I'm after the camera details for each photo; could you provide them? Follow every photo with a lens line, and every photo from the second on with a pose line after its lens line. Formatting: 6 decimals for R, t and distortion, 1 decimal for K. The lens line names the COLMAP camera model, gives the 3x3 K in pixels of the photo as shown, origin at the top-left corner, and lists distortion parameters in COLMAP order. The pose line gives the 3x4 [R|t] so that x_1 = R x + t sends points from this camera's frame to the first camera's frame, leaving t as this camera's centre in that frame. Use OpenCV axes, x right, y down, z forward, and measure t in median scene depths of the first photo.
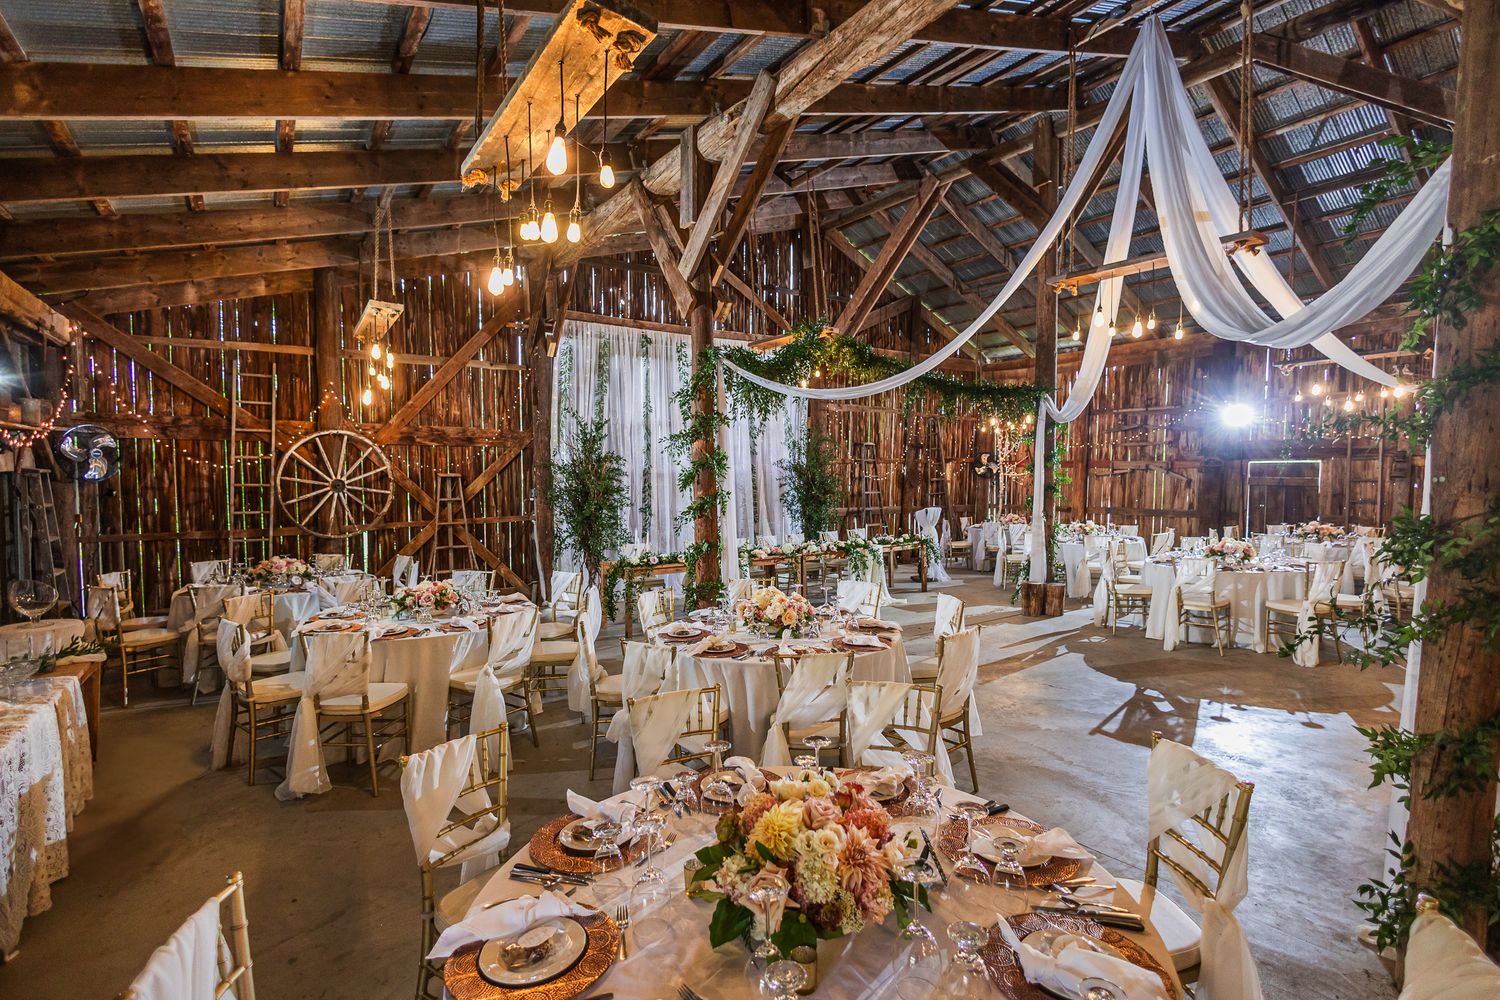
lens RADIAL K [[691.3, 0, 756.4], [0, 691.3, 499.1], [0, 0, 1]] dist [0.003357, 0.000338]
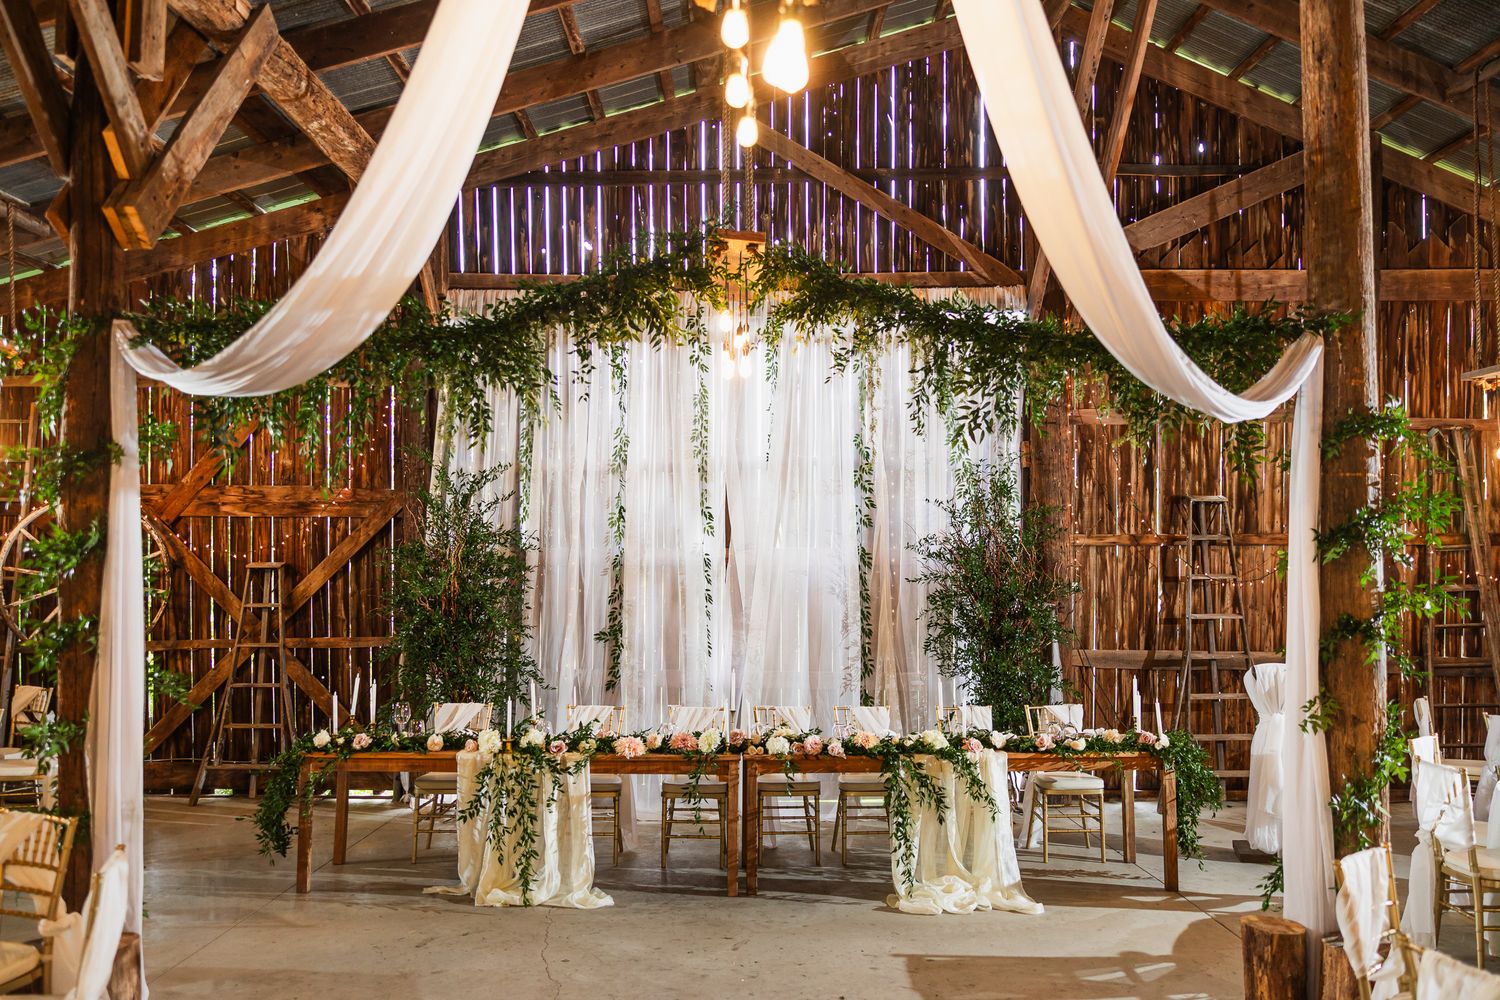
lens RADIAL K [[1170.8, 0, 754.0], [0, 1170.8, 502.6], [0, 0, 1]] dist [0.032207, 0.003026]
pose [[0.829669, -0.017229, -0.557990, 0.424346], [-0.028577, 0.996903, -0.073271, -0.022657], [0.557524, 0.076737, 0.826607, 0.336409]]
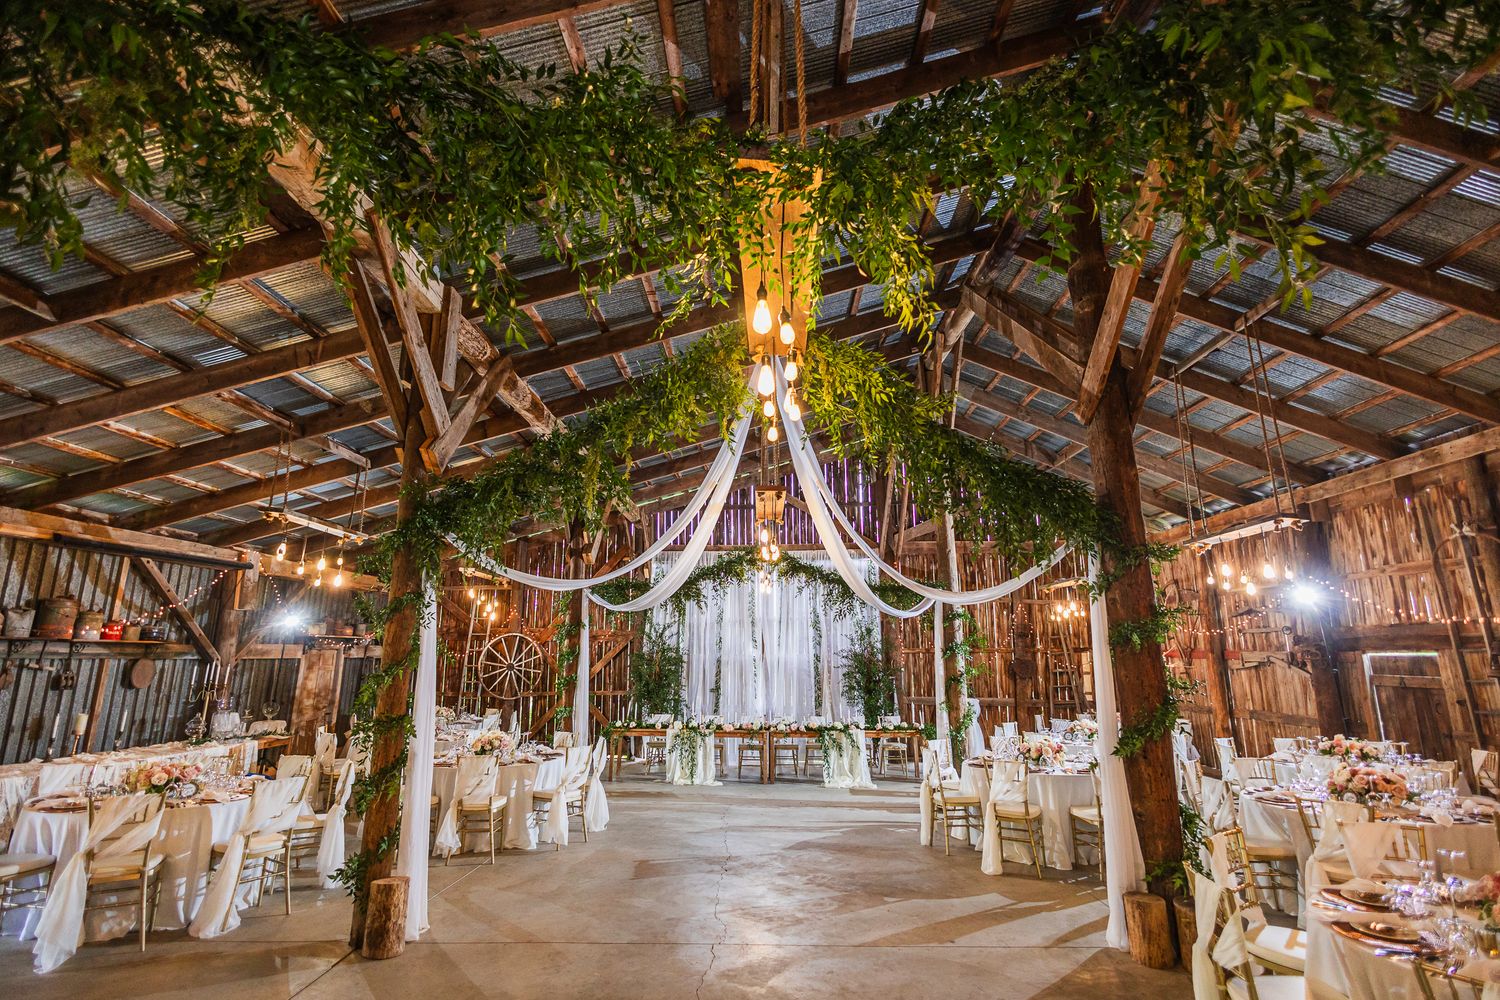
lens RADIAL K [[691.3, 0, 751.4], [0, 691.3, 498.0], [0, 0, 1]] dist [0.003357, 0.000338]
pose [[0.808828, -0.125160, -0.574572, 0.685760], [-0.029323, 0.967287, -0.251984, -0.007951], [0.587314, 0.220660, 0.778698, -0.037765]]
